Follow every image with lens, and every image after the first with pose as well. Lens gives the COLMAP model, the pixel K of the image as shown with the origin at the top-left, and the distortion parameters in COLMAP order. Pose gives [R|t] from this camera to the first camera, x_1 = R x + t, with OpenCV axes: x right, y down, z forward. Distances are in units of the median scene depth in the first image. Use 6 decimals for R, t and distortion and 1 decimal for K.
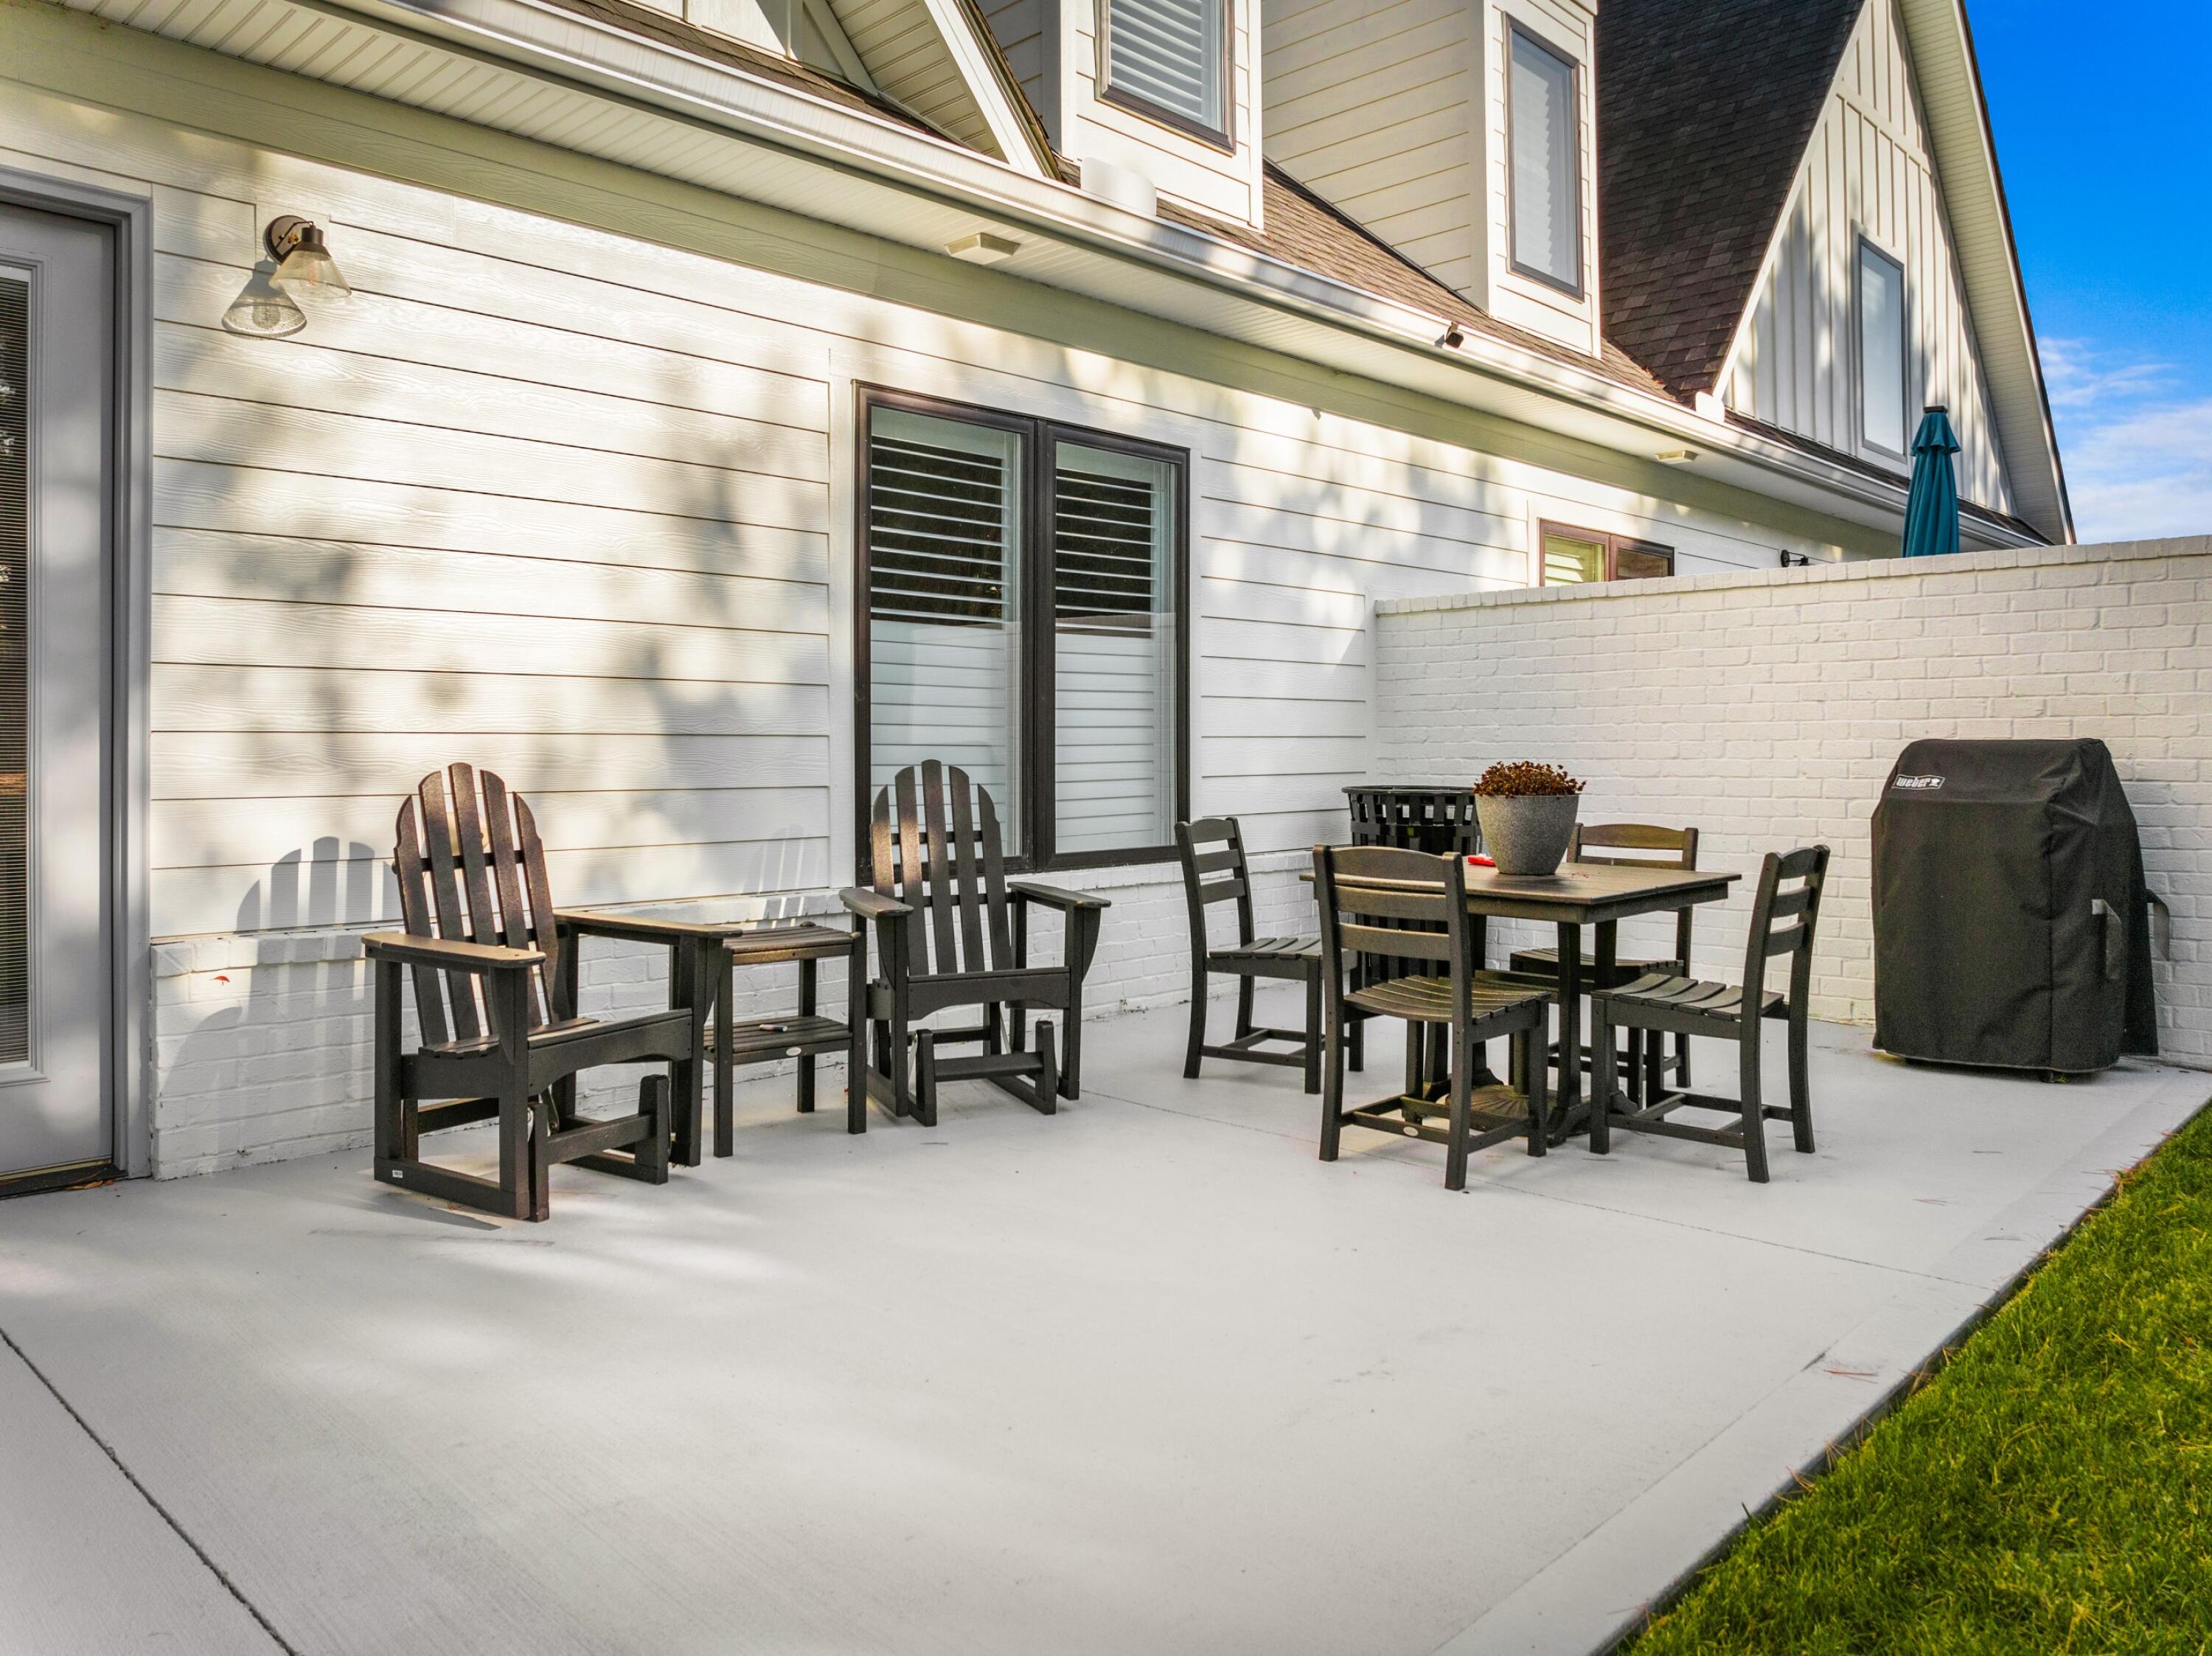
lens RADIAL K [[1581.9, 0, 1108.5], [0, 1581.9, 728.0], [0, 0, 1]] dist [-0.009824, -0.001532]
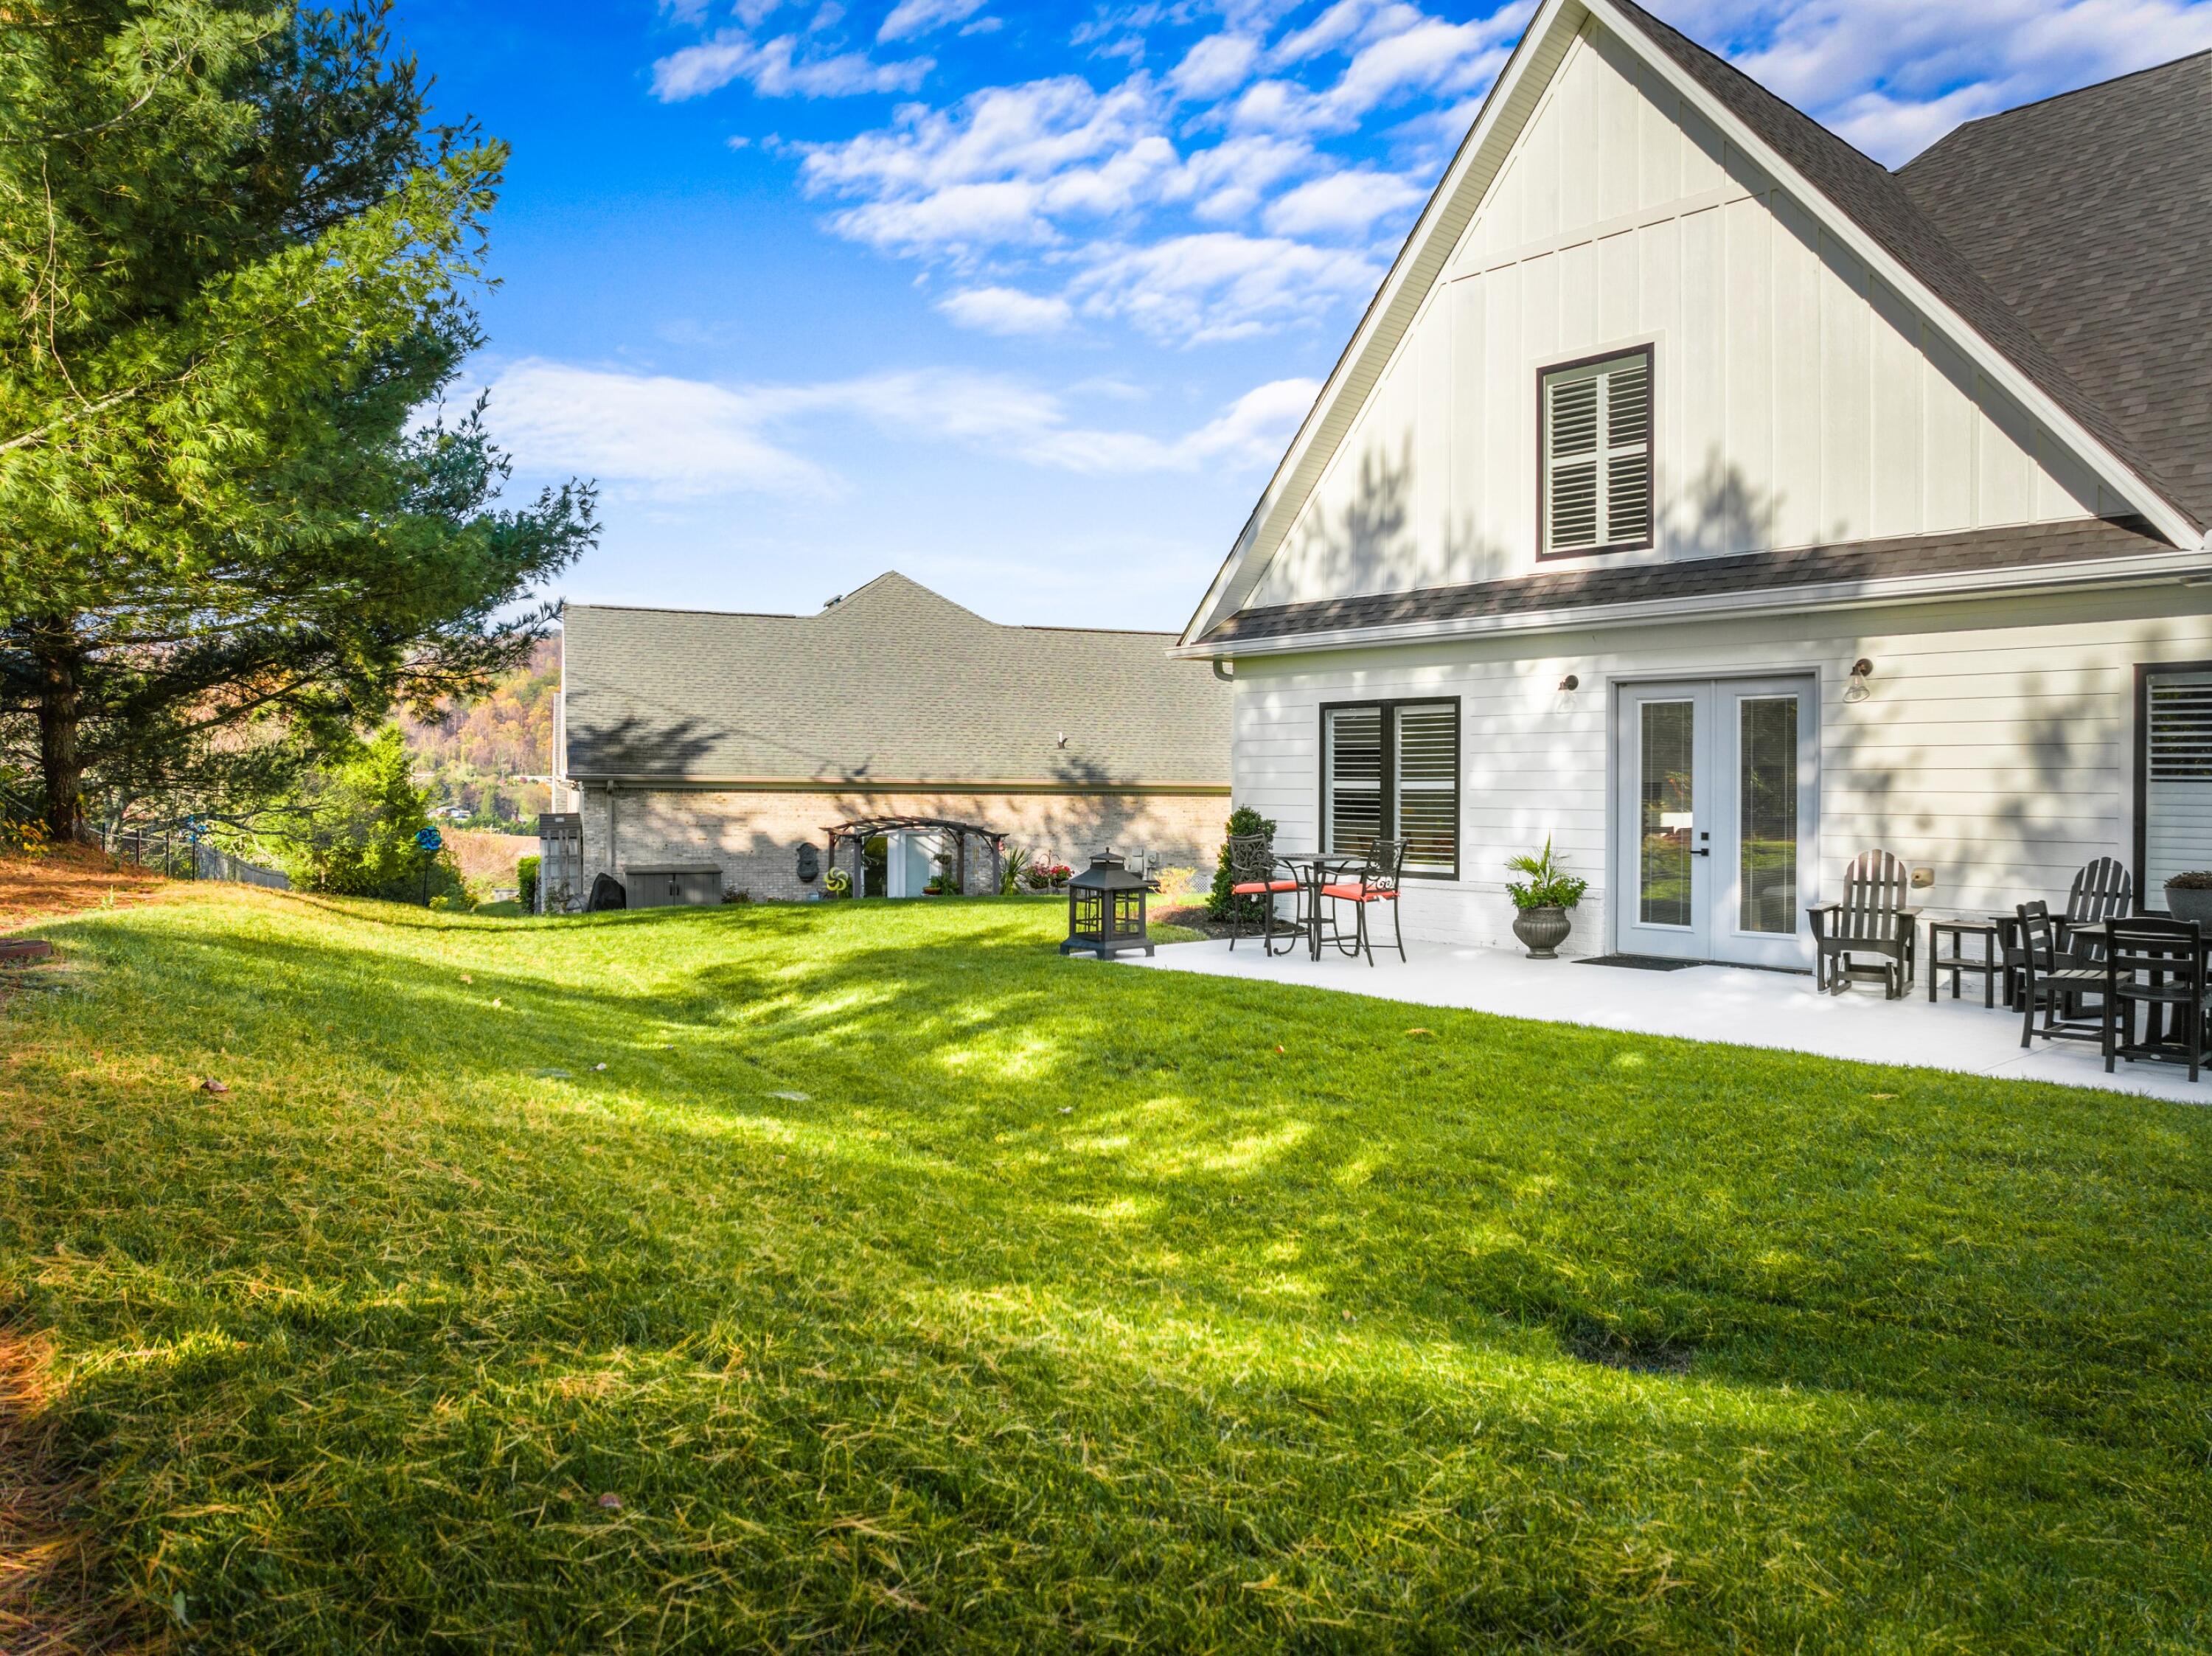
lens RADIAL K [[1554.8, 0, 1106.0], [0, 1554.8, 828.0], [0, 0, 1]] dist [-0.030246, -0.000612]
pose [[-0.074418, 0.027203, -0.996856, 2.033068], [0.003092, 0.999629, 0.027048, -0.079716], [0.997222, -0.001069, -0.074474, -0.150404]]
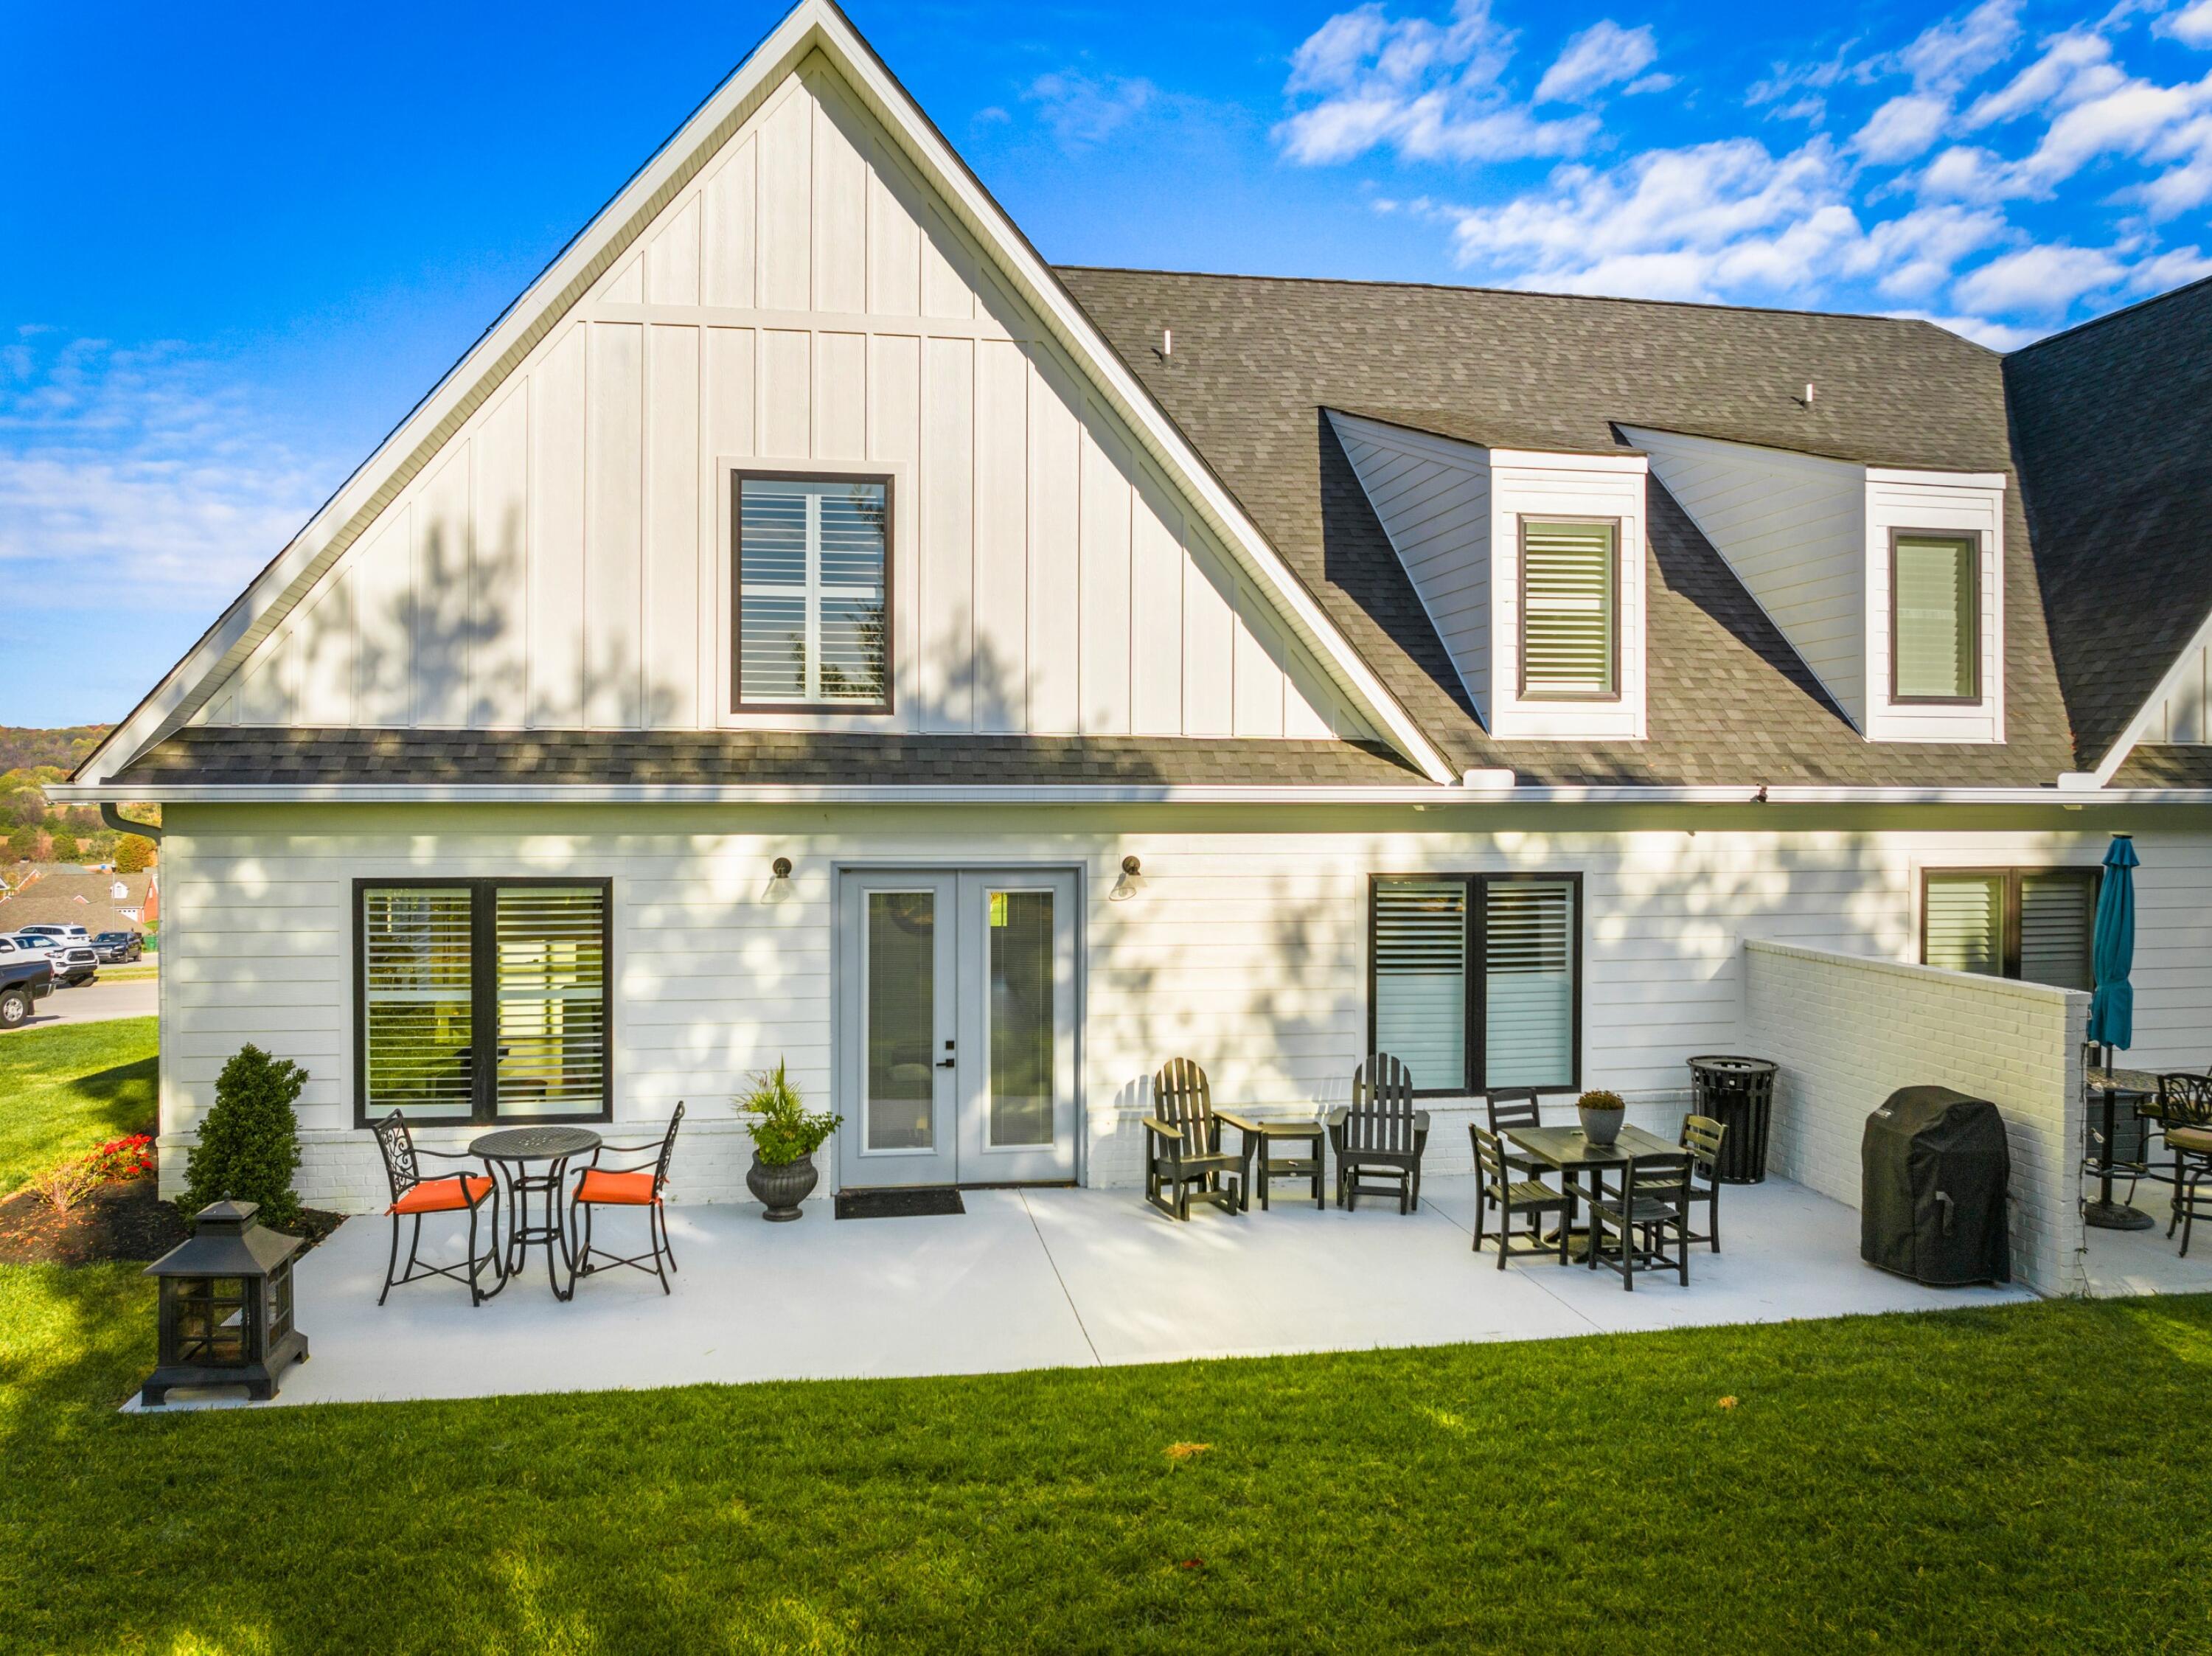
lens RADIAL K [[1554.8, 0, 1106.0], [0, 1554.8, 828.0], [0, 0, 1]] dist [-0.030246, -0.000612]
pose [[0.810435, 0.017684, -0.585561, 0.902317], [-0.000527, 0.999566, 0.029458, -0.383653], [0.585828, -0.023565, 0.810093, -1.071789]]
